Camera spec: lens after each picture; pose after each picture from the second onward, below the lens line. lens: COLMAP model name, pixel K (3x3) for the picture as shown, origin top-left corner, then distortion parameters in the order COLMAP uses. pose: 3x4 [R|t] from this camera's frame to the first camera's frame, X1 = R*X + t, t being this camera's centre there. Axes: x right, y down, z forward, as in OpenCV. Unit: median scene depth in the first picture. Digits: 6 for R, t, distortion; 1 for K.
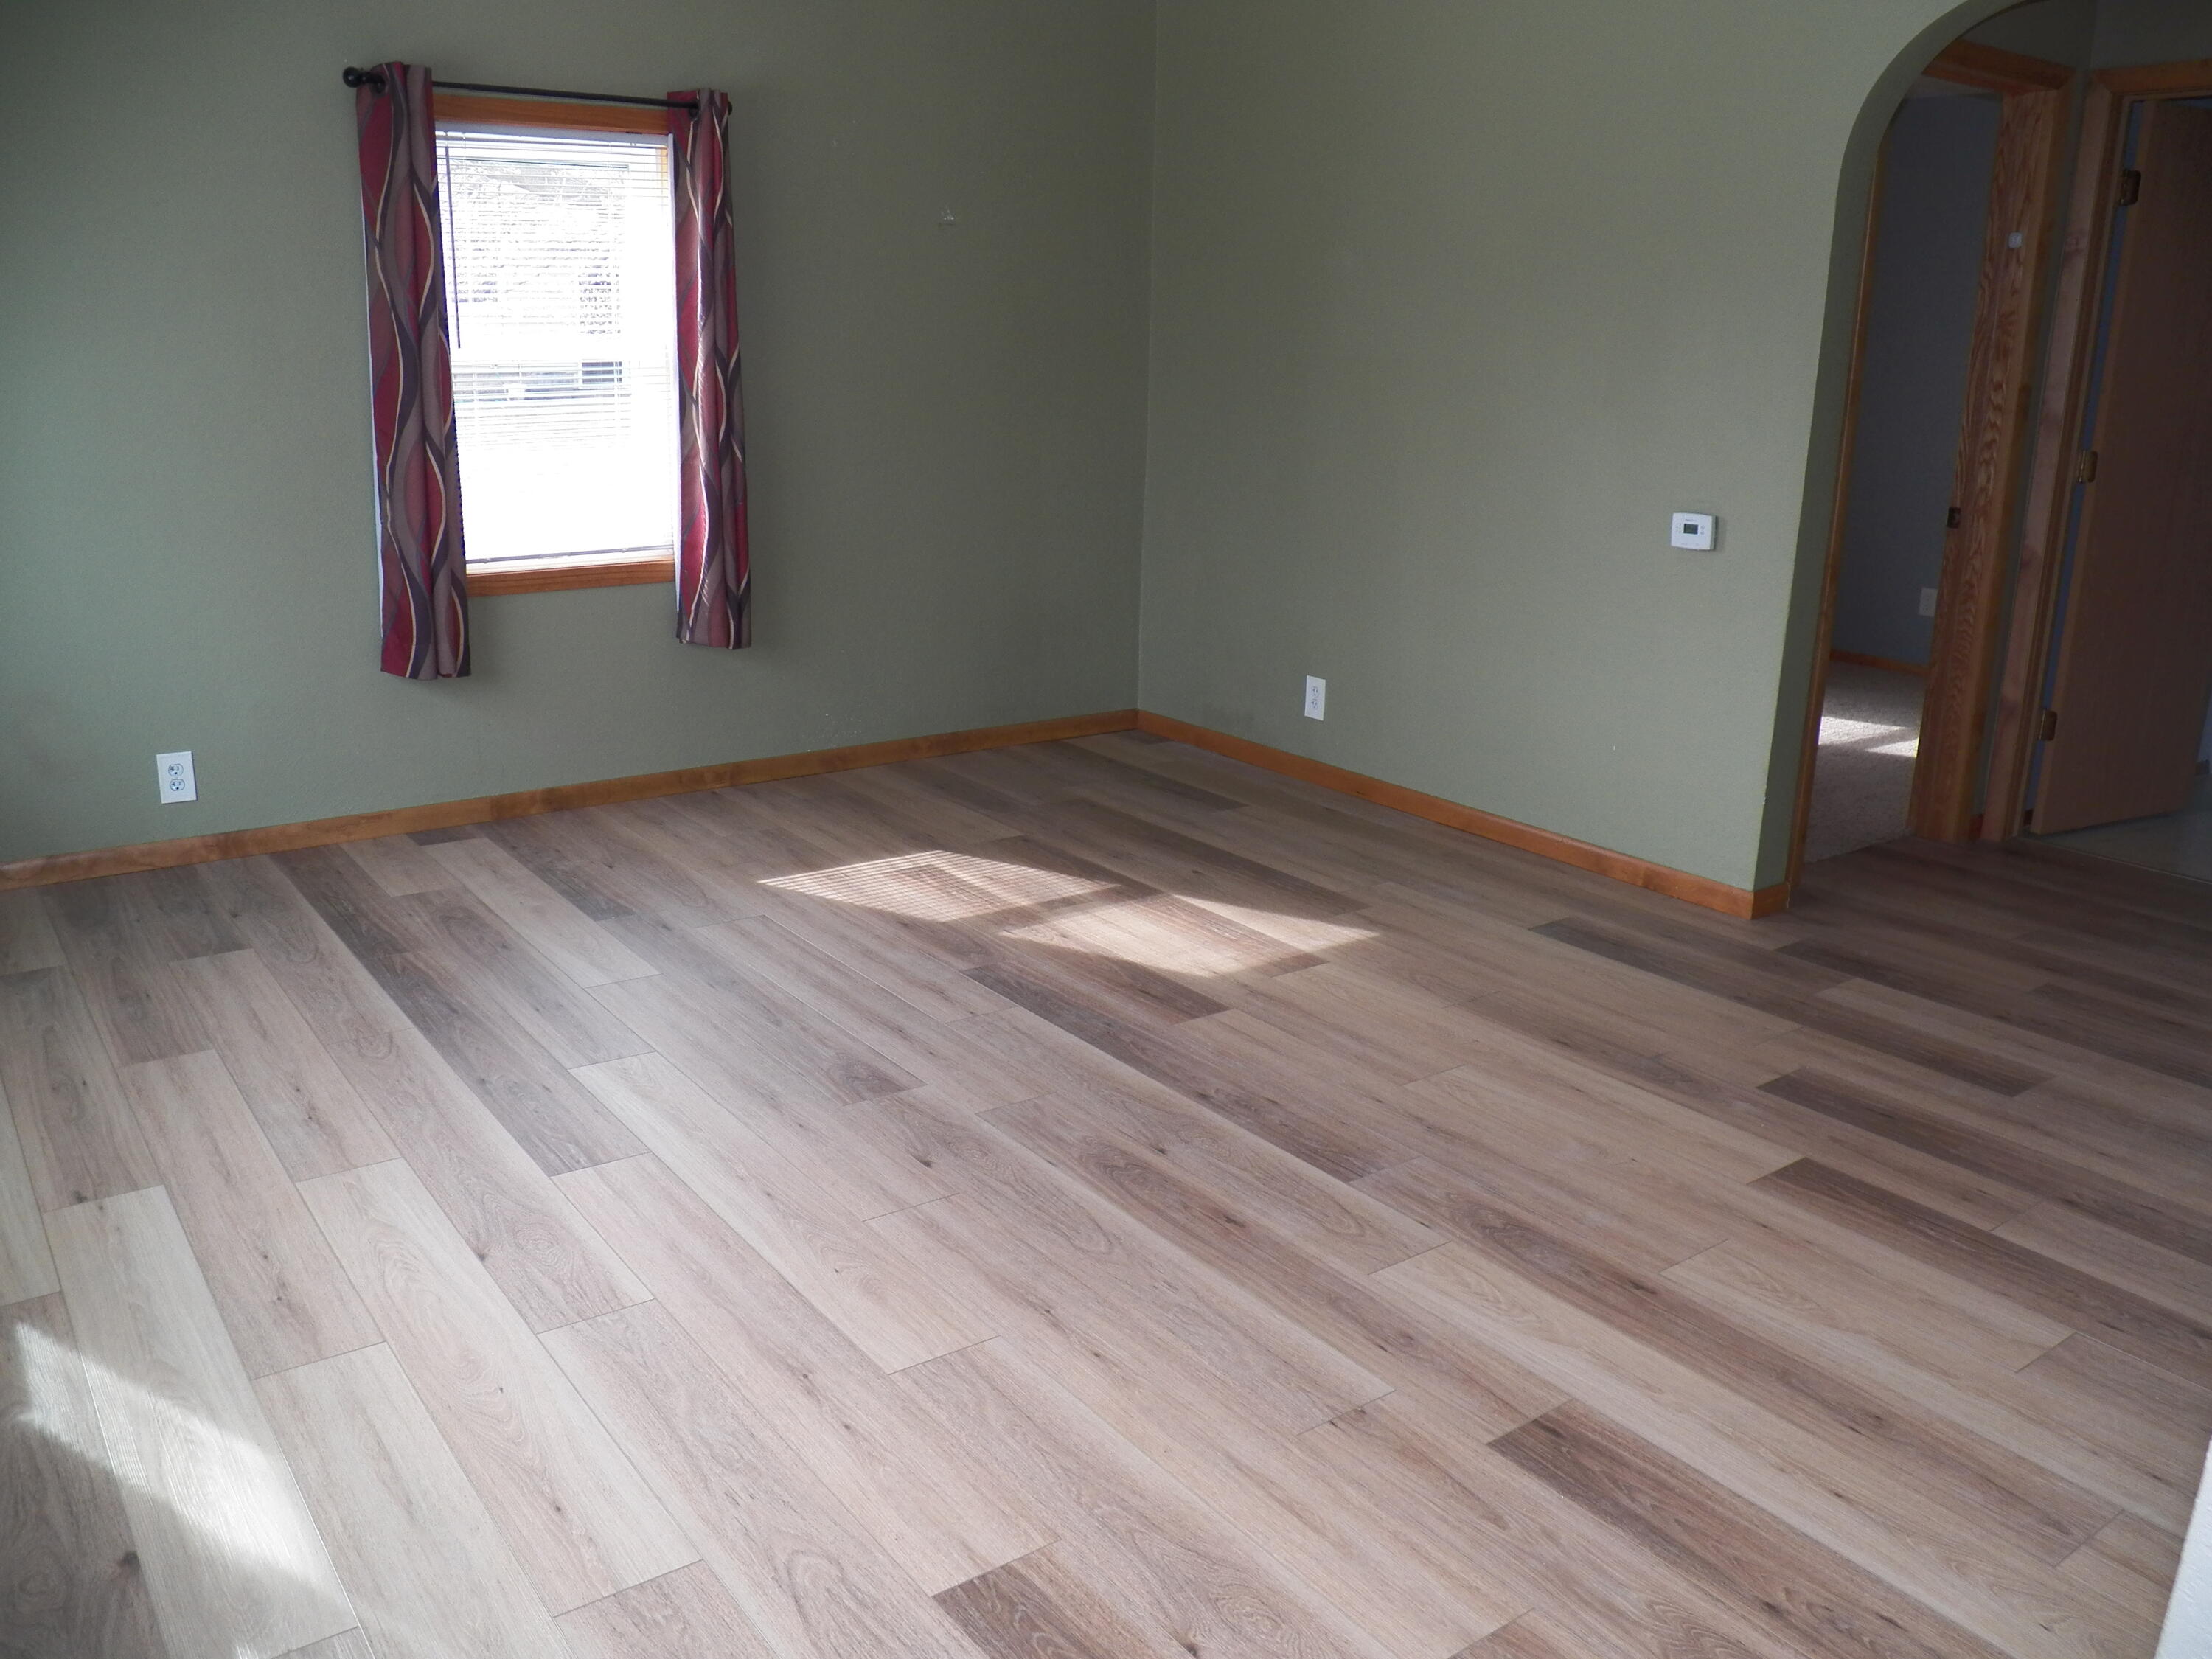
lens RADIAL K [[1847.3, 0, 1104.3], [0, 1847.3, 829.3], [0, 0, 1]] dist [-0.106335, 0.085561]
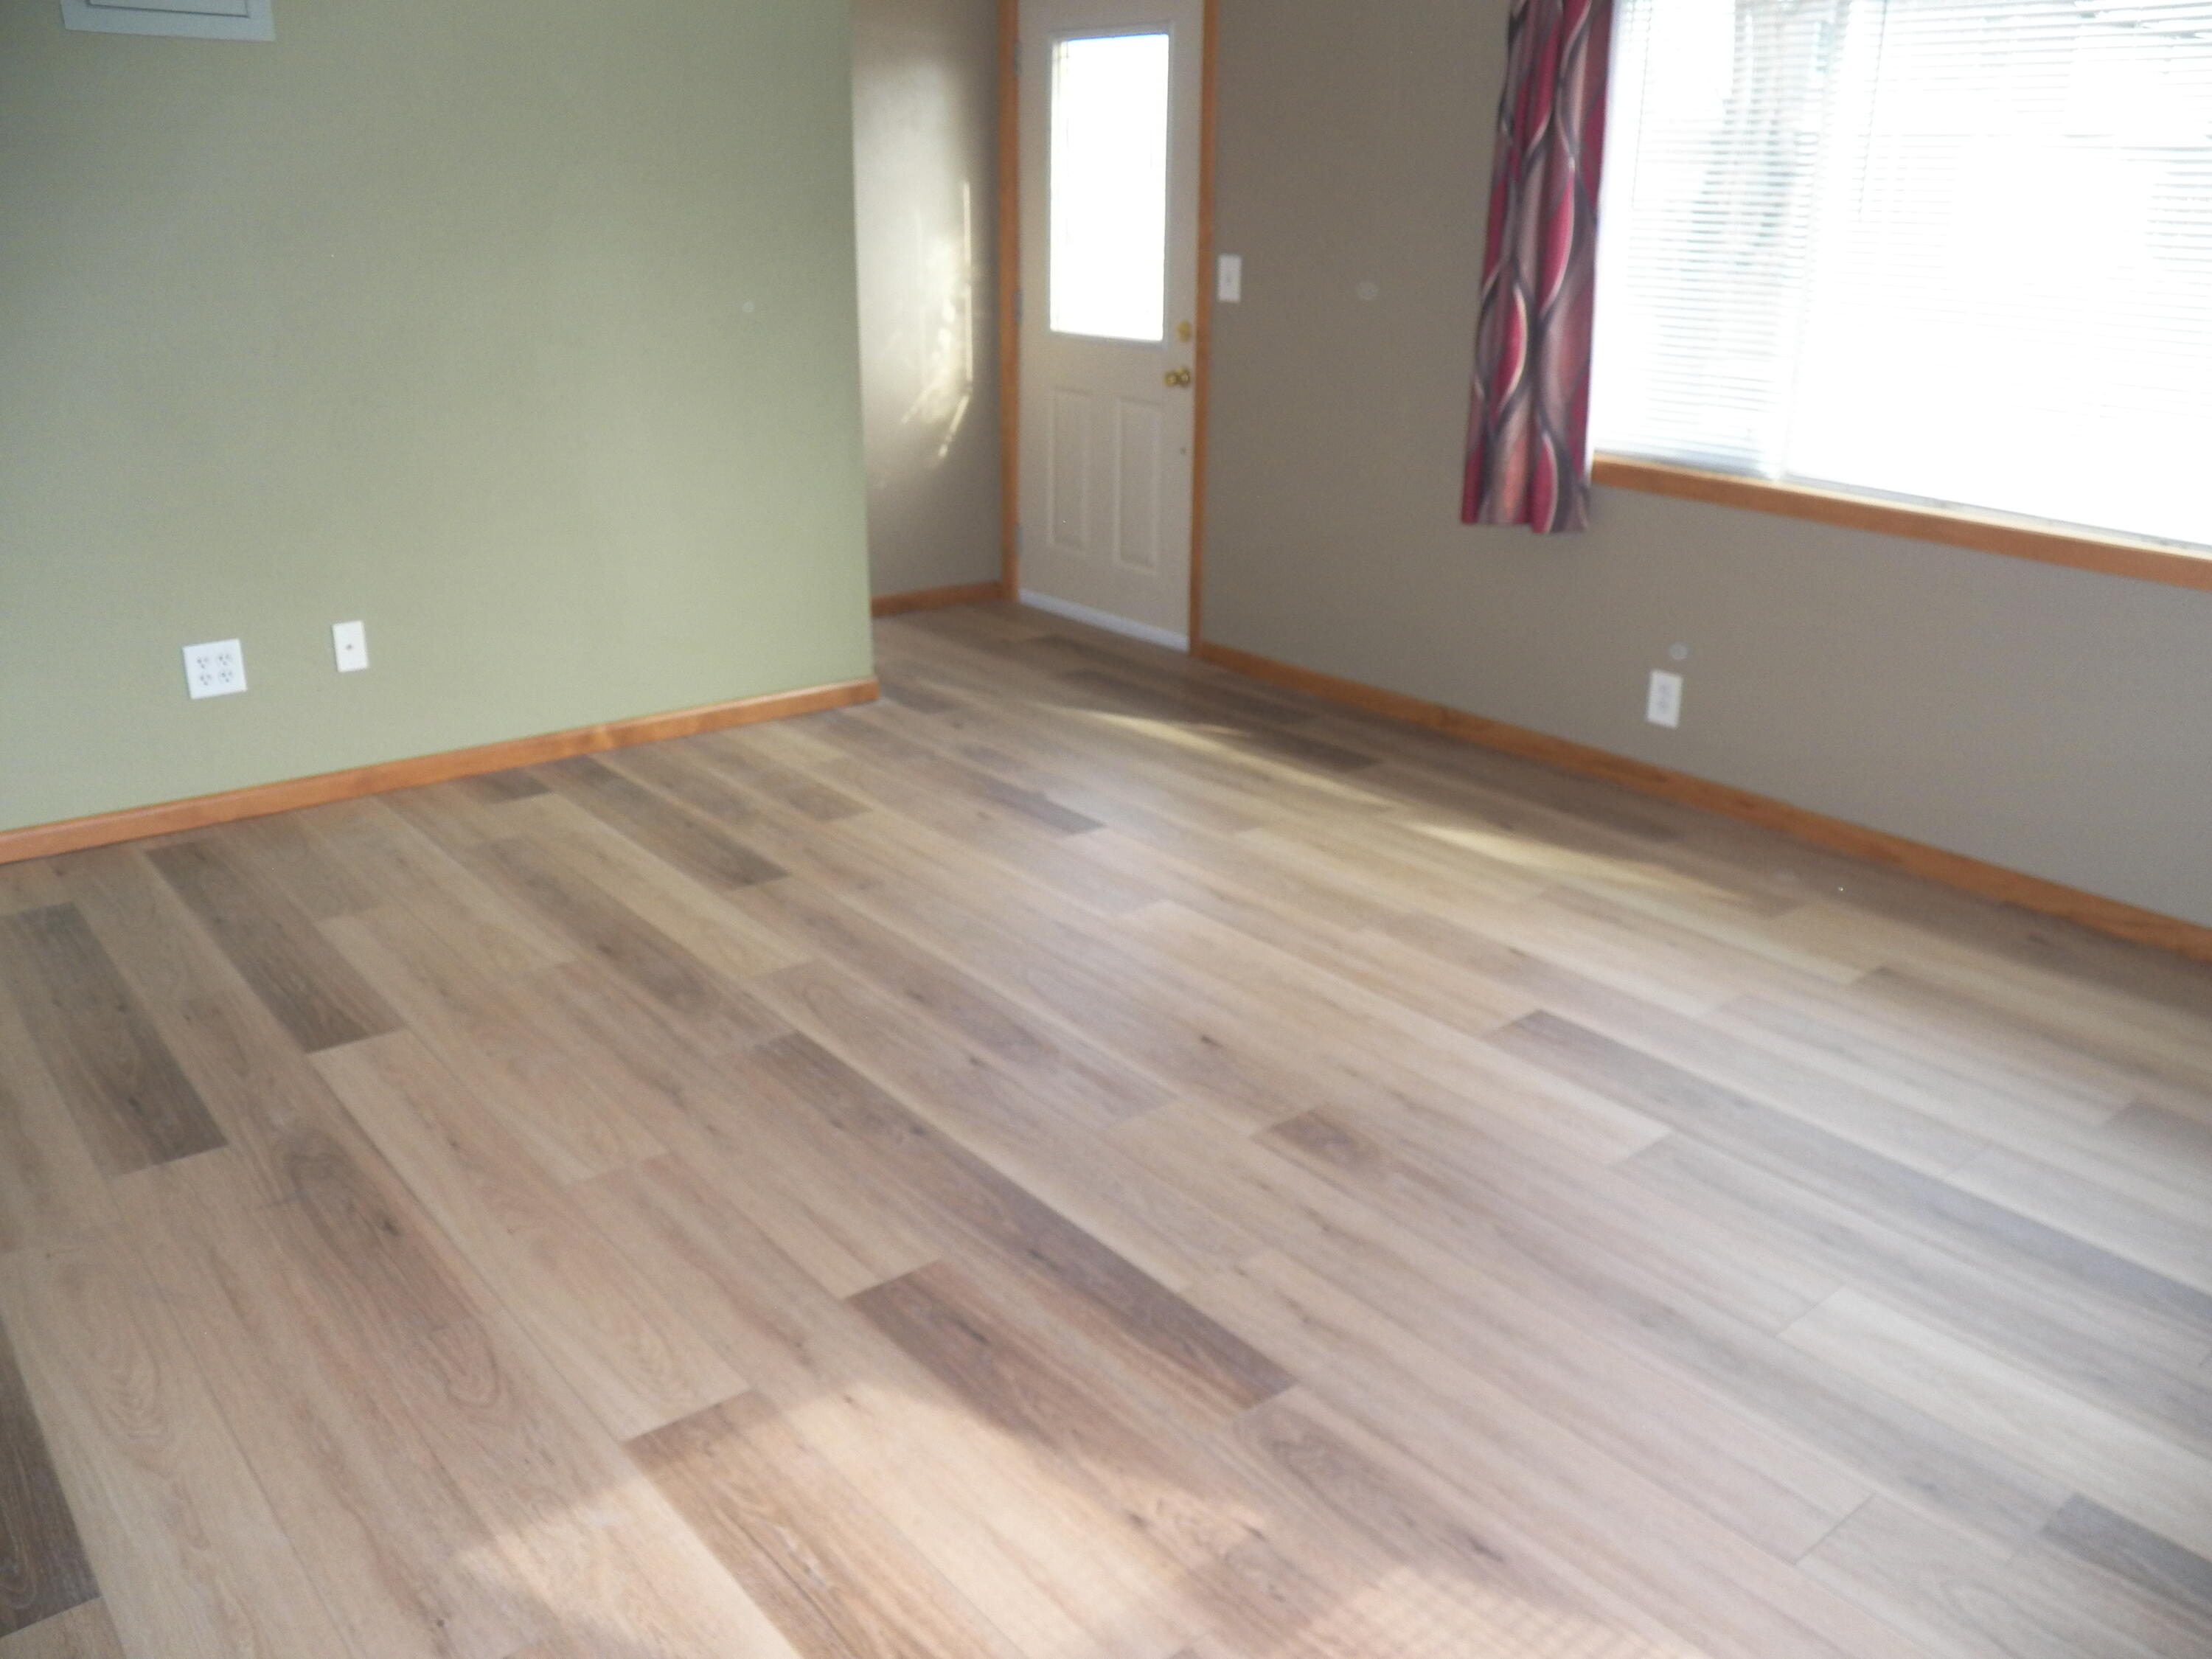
lens RADIAL K [[1847.3, 0, 1102.5], [0, 1847.3, 831.0], [0, 0, 1]] dist [-0.106335, 0.085561]
pose [[-0.997854, -0.016067, -0.063470, 0.025701], [-0.049788, 0.815753, 0.576254, -0.464341], [0.042517, 0.578177, -0.814803, 1.634491]]
